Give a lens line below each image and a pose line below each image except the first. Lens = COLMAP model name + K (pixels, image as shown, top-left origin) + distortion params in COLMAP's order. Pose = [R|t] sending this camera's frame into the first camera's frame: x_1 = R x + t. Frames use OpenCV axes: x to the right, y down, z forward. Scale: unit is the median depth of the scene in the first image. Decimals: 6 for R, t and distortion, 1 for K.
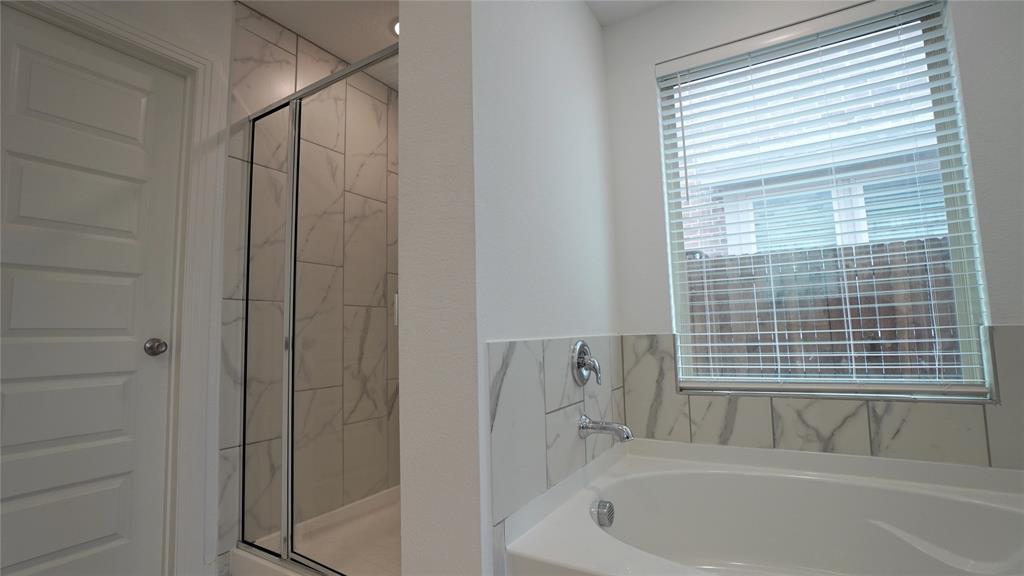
lens RADIAL K [[489.1, 0, 507.4], [0, 489.1, 287.5], [0, 0, 1]] dist [-0.067384, 0.025823]
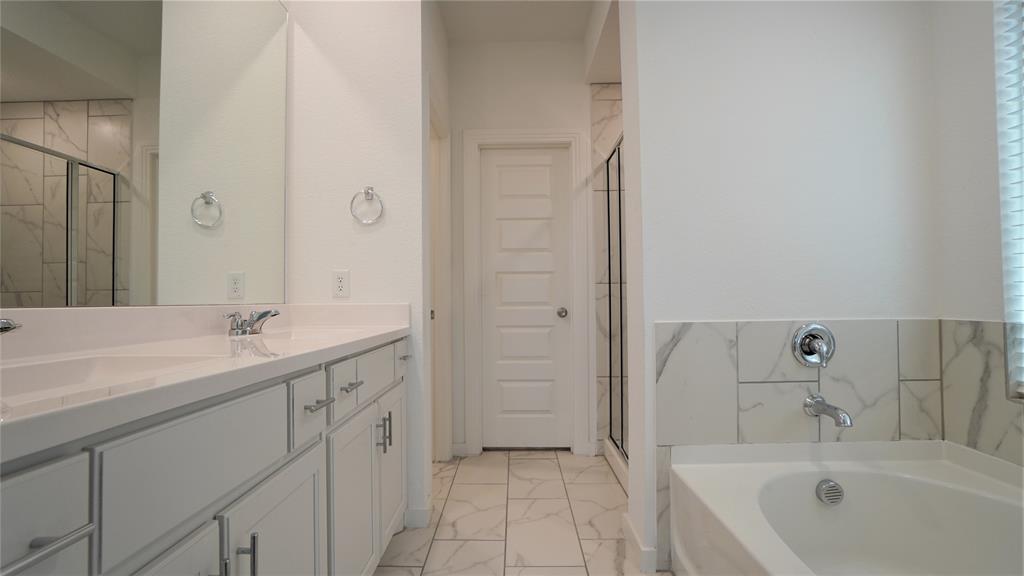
lens RADIAL K [[469.3, 0, 489.2], [0, 469.3, 291.4], [0, 0, 1]] dist [-0.001129, 0.000124]
pose [[0.491507, 0.003984, -0.870864, 0.626389], [0.081610, 0.995378, 0.050614, -0.061485], [0.867041, -0.095948, 0.488910, -0.073668]]
